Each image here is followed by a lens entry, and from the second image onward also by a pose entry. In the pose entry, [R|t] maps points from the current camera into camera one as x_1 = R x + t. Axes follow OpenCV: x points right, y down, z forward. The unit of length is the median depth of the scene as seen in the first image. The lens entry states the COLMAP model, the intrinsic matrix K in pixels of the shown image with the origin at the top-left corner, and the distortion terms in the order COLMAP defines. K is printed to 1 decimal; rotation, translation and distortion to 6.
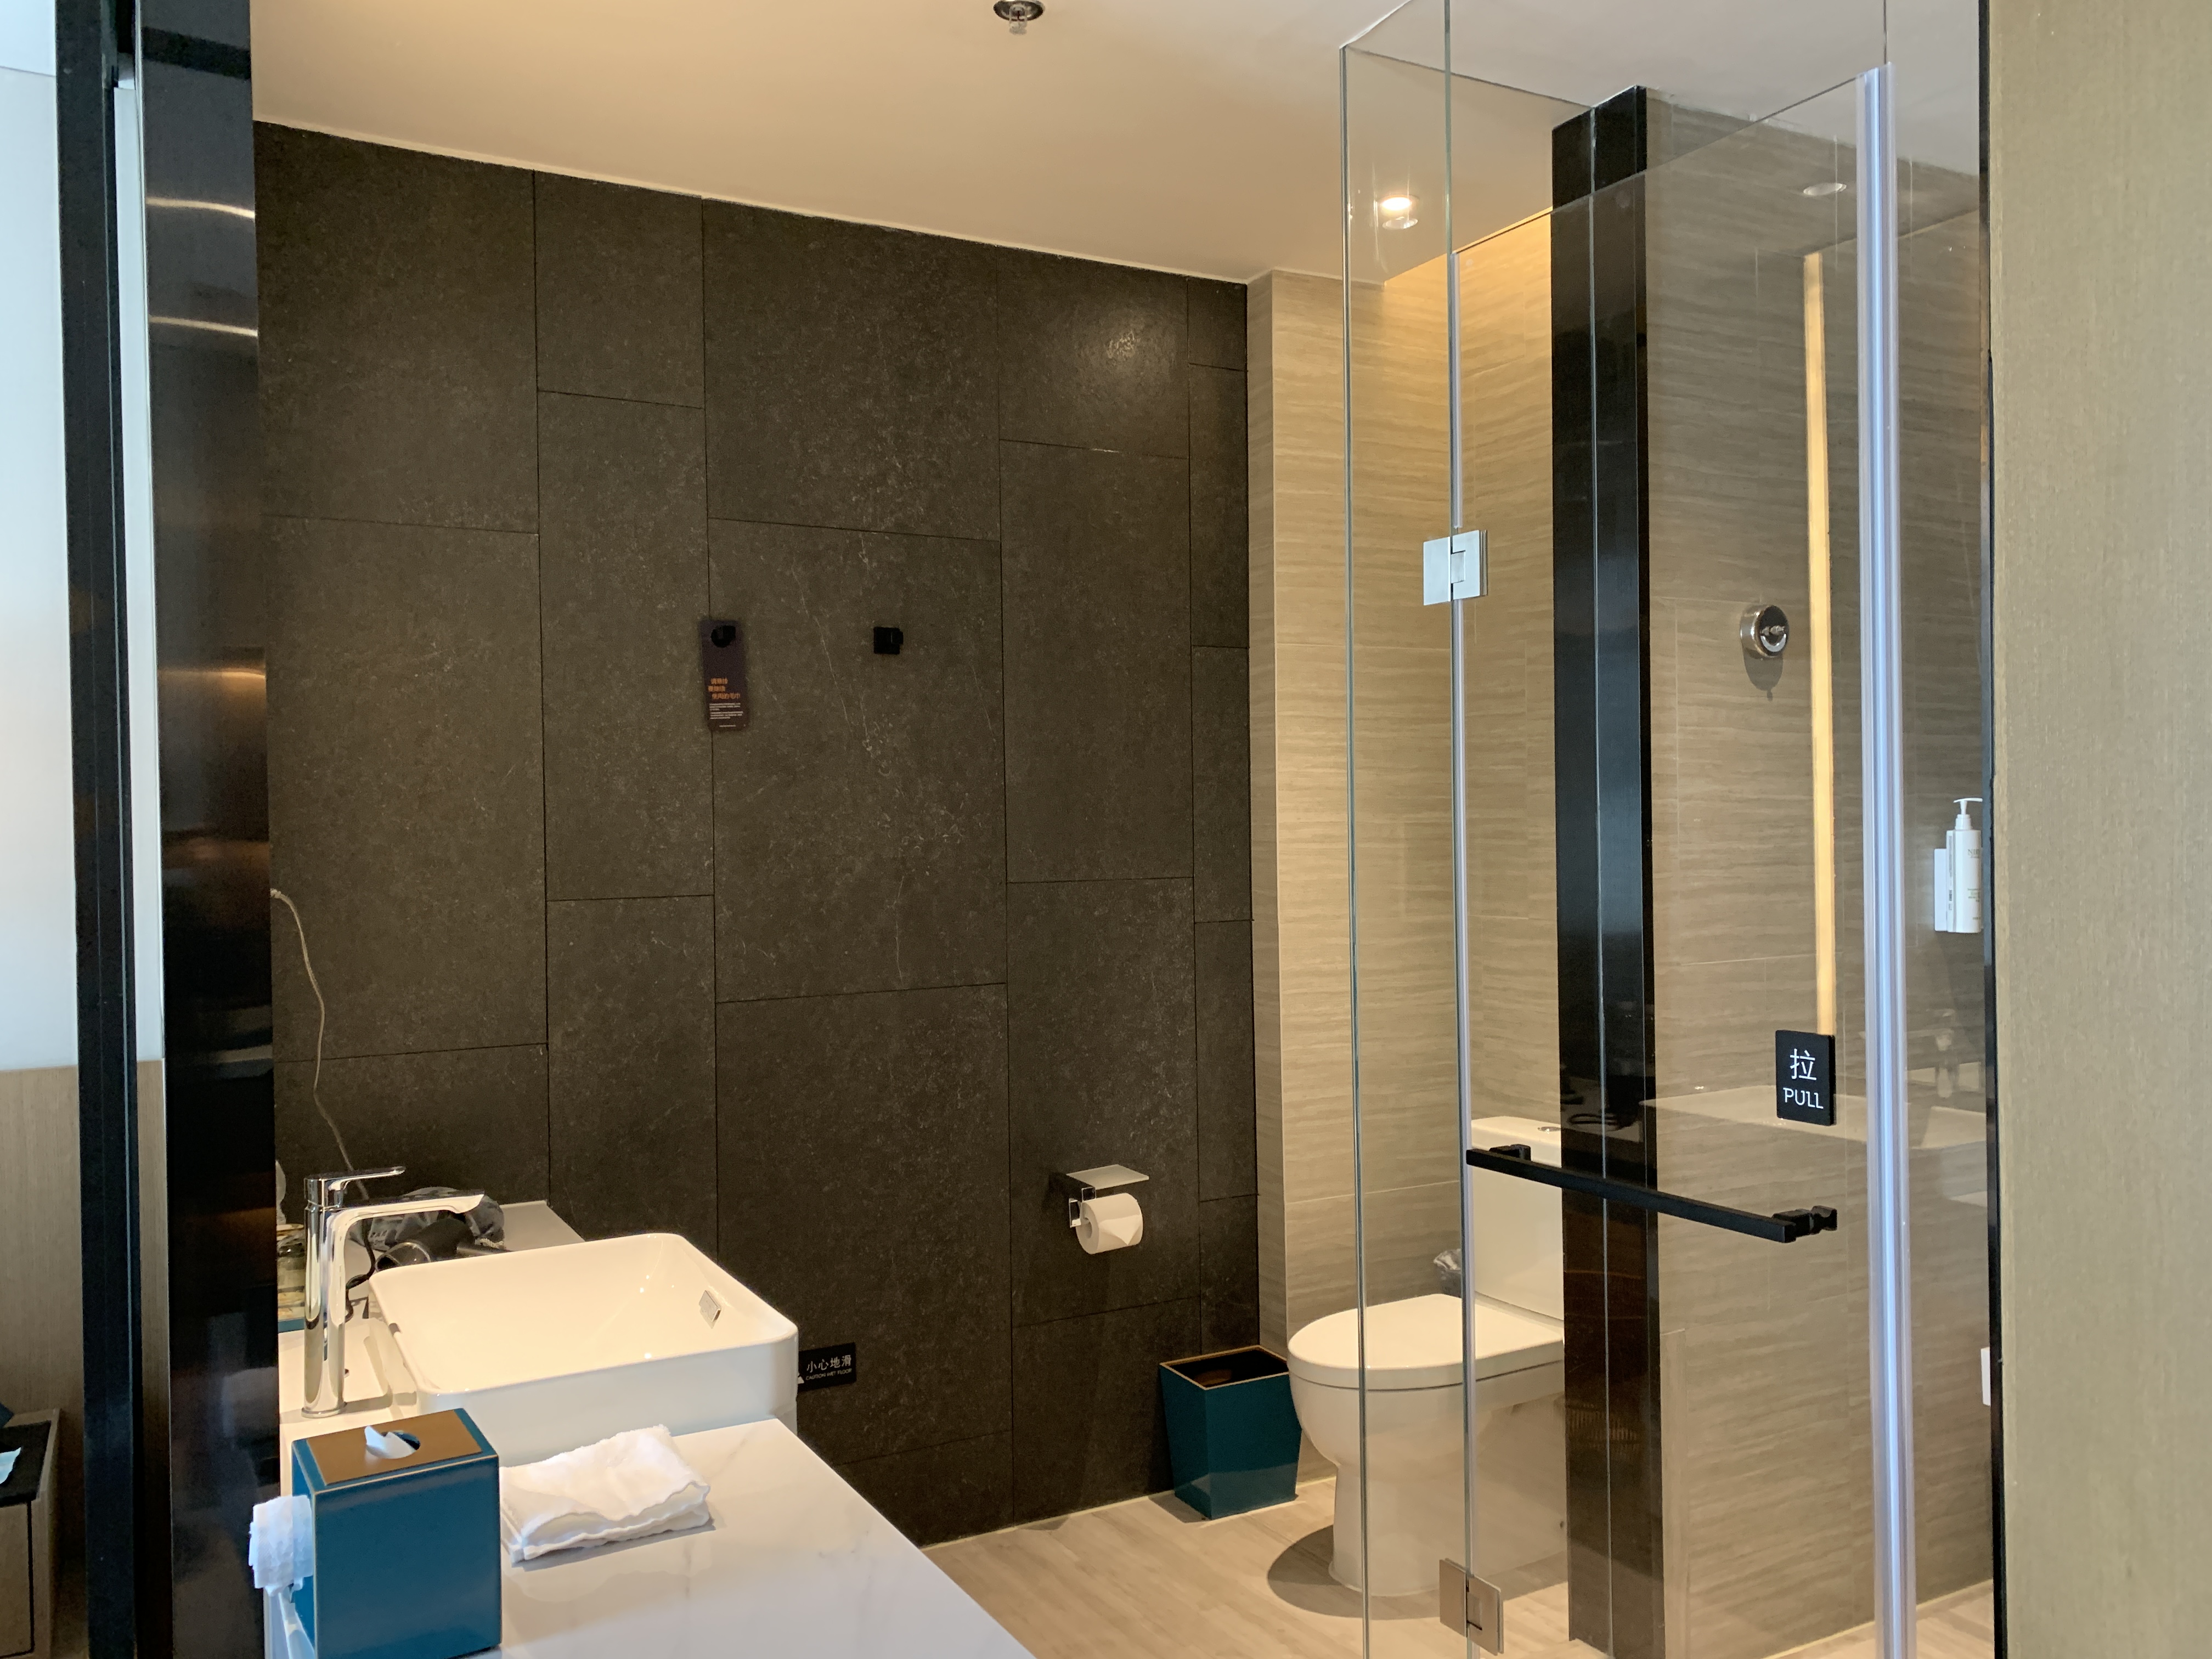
lens RADIAL K [[1727.9, 0, 1106.0], [0, 1727.9, 829.5], [0, 0, 1]] dist [-0.000125, -0.008729]
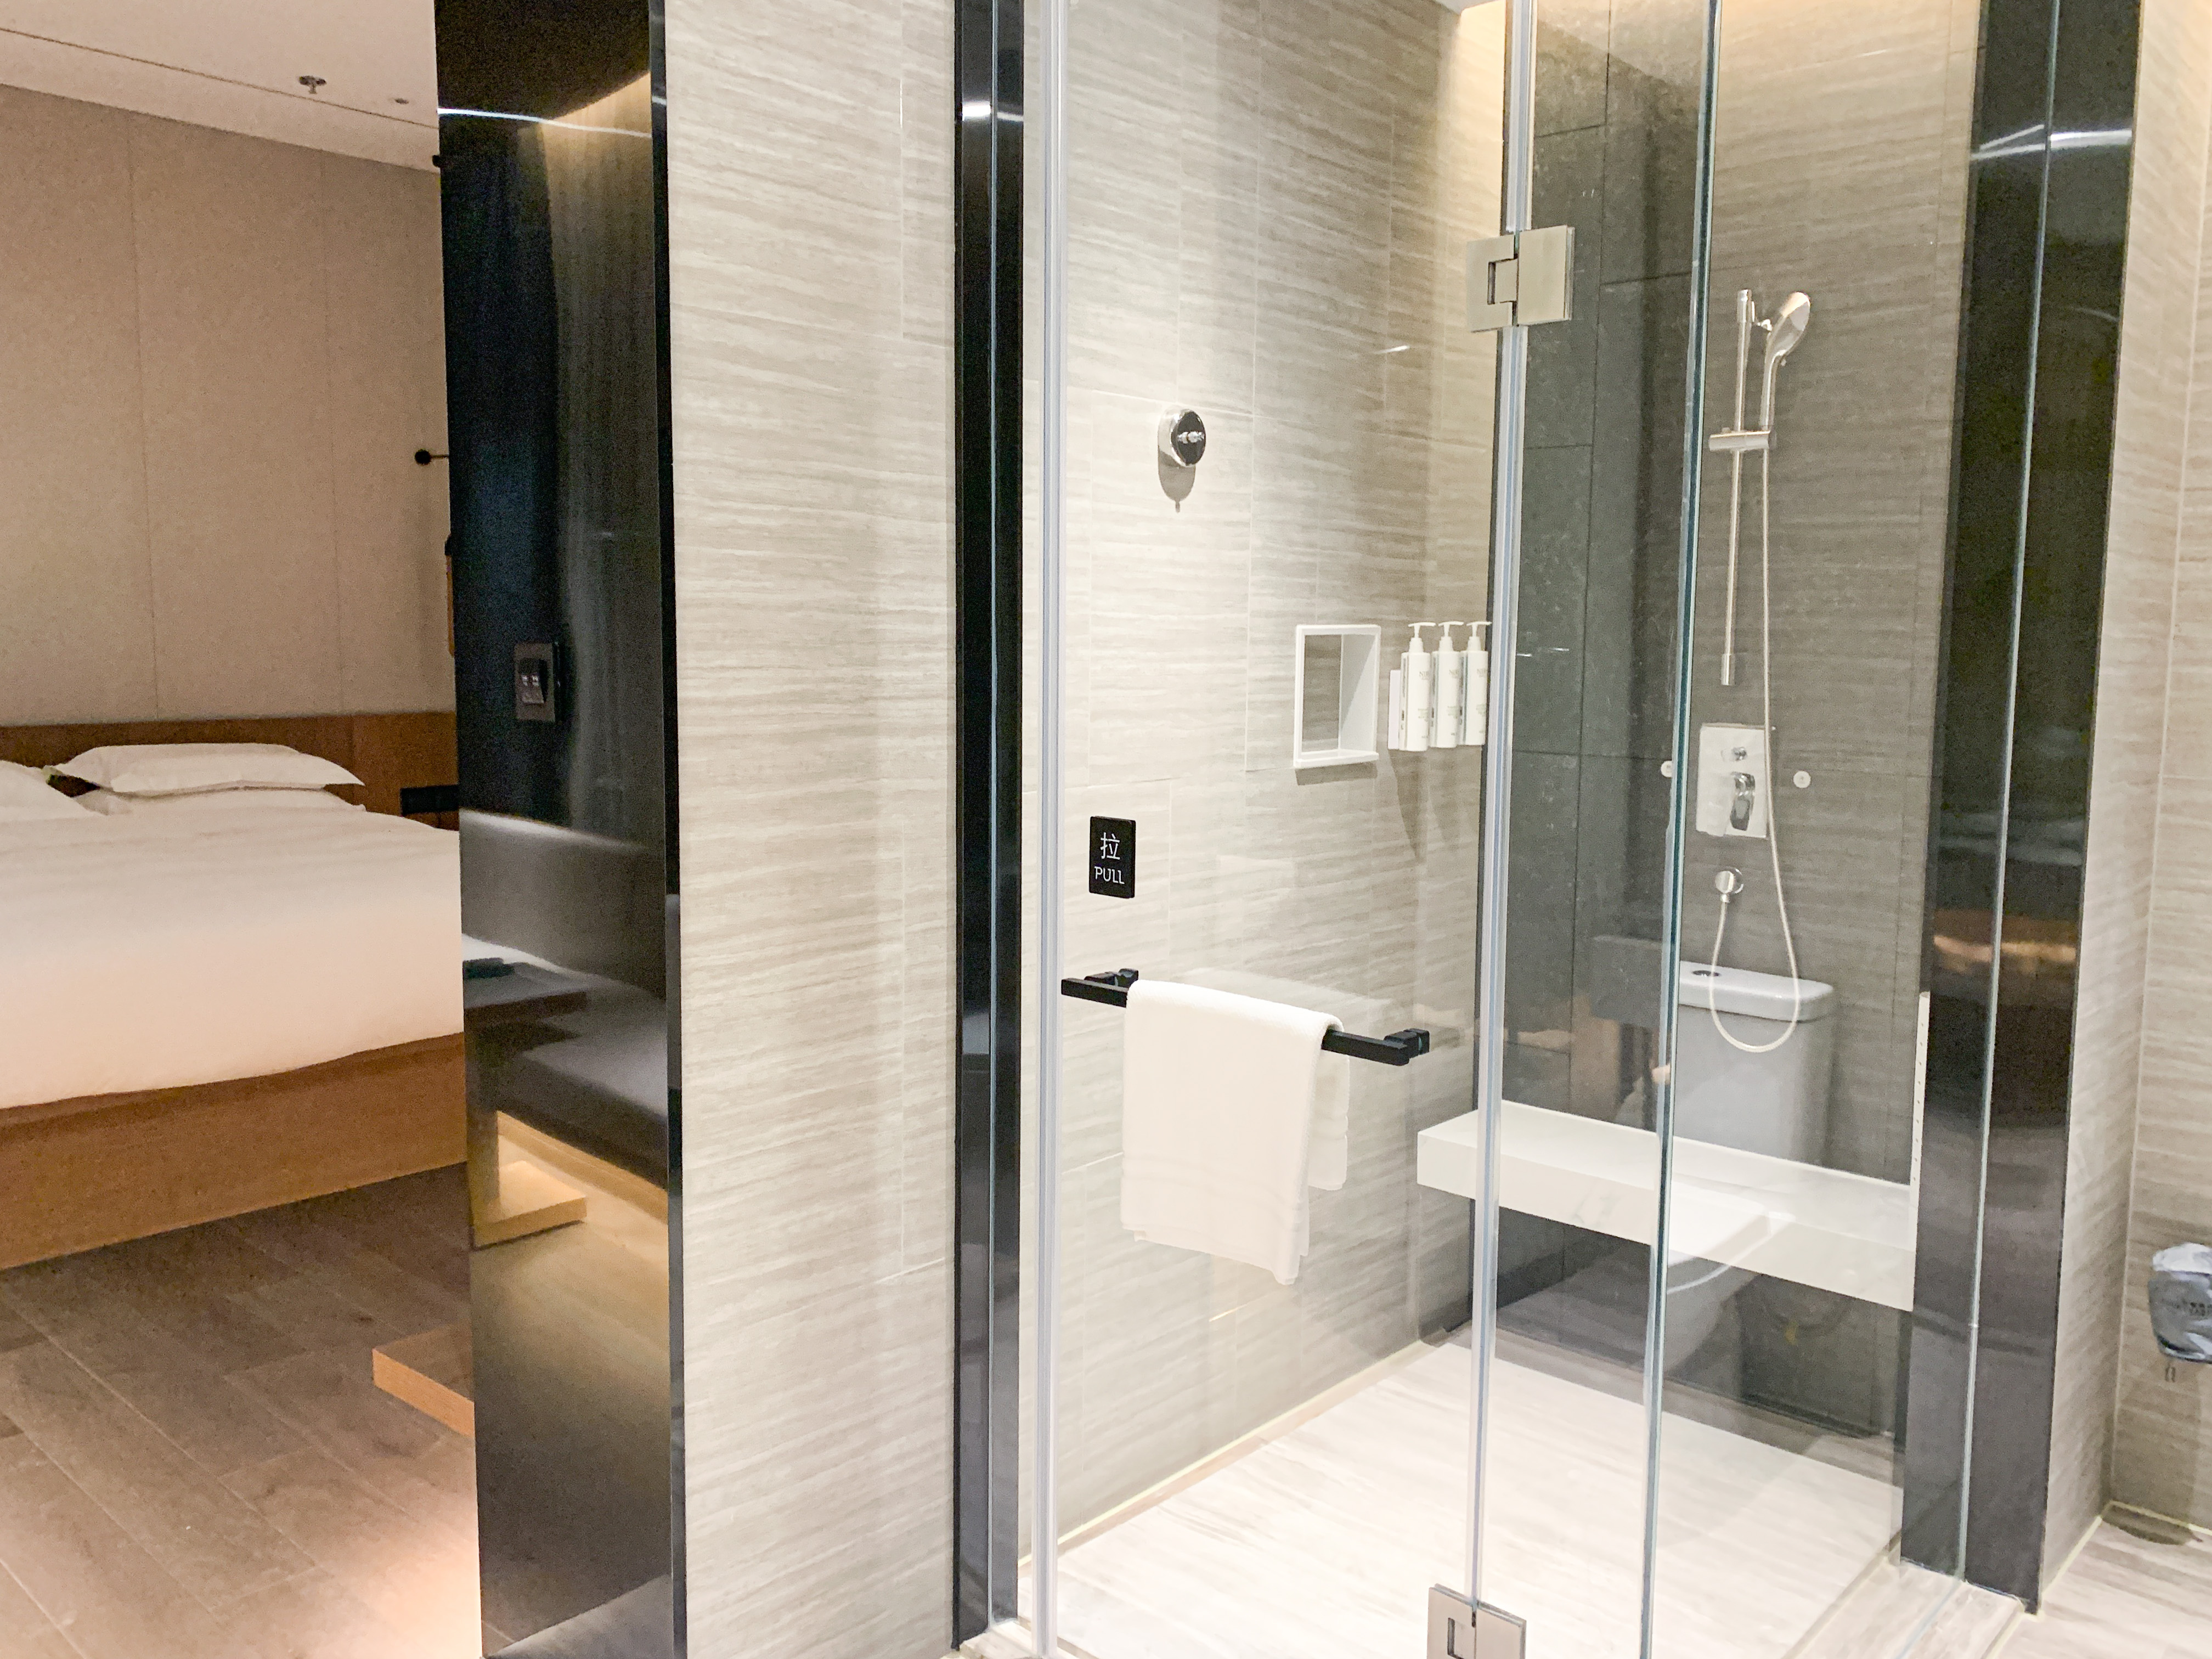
lens RADIAL K [[1727.9, 0, 1106.0], [0, 1727.9, 829.5], [0, 0, 1]] dist [-0.000125, -0.008729]
pose [[0.964329, -0.009872, 0.264522, 0.266423], [-0.019017, 0.994138, 0.106430, -0.004529], [-0.264022, -0.107664, 0.958489, 0.250421]]
